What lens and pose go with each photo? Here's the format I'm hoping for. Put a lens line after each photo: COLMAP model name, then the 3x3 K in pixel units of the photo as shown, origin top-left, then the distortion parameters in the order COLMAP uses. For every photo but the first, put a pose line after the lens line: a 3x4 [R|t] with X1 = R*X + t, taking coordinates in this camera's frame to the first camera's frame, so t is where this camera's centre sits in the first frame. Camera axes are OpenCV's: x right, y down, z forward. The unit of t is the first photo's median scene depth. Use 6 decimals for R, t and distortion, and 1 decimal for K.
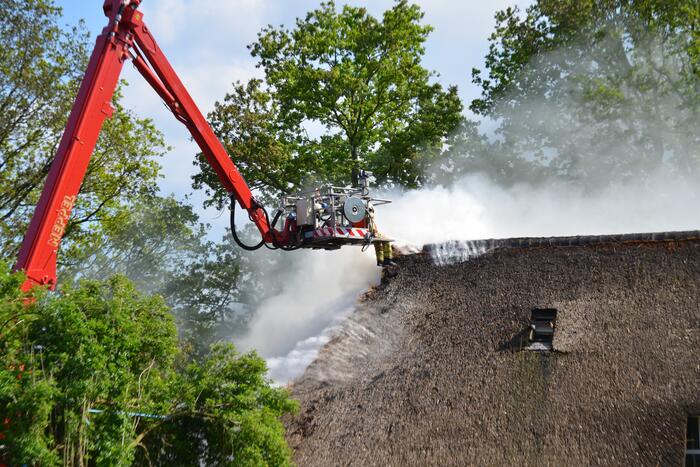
lens RADIAL K [[2946.8, 0, 350.0], [0, 2946.8, 233.5], [0, 0, 1]] dist [1.325845, 4.297410]
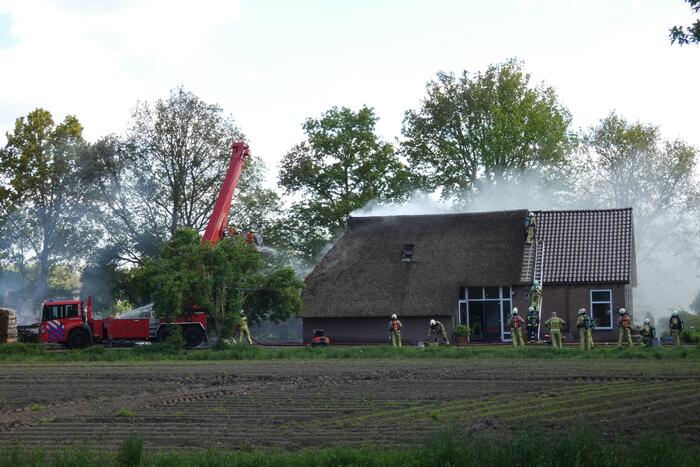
lens RADIAL K [[1586.4, 0, 340.6], [0, 1586.4, 233.0], [0, 0, 1]] dist [0.357427, -0.480022]
pose [[0.999425, -0.001282, -0.033871, 0.039948], [0.002612, 0.999226, 0.039251, -0.028101], [0.033795, -0.039317, 0.998655, -0.257213]]
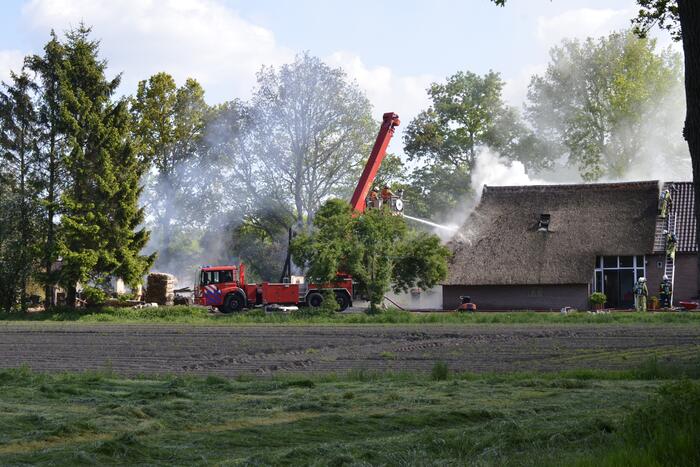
lens RADIAL K [[1898.9, 0, 350.0], [0, 1898.9, 233.5], [0, 0, 1]] dist [-0.048701, -0.687114]
pose [[0.998009, 0.004745, -0.062889, 0.000081], [-0.000657, 0.997894, 0.064855, -0.048754], [0.063065, -0.064685, 0.995911, -0.489478]]
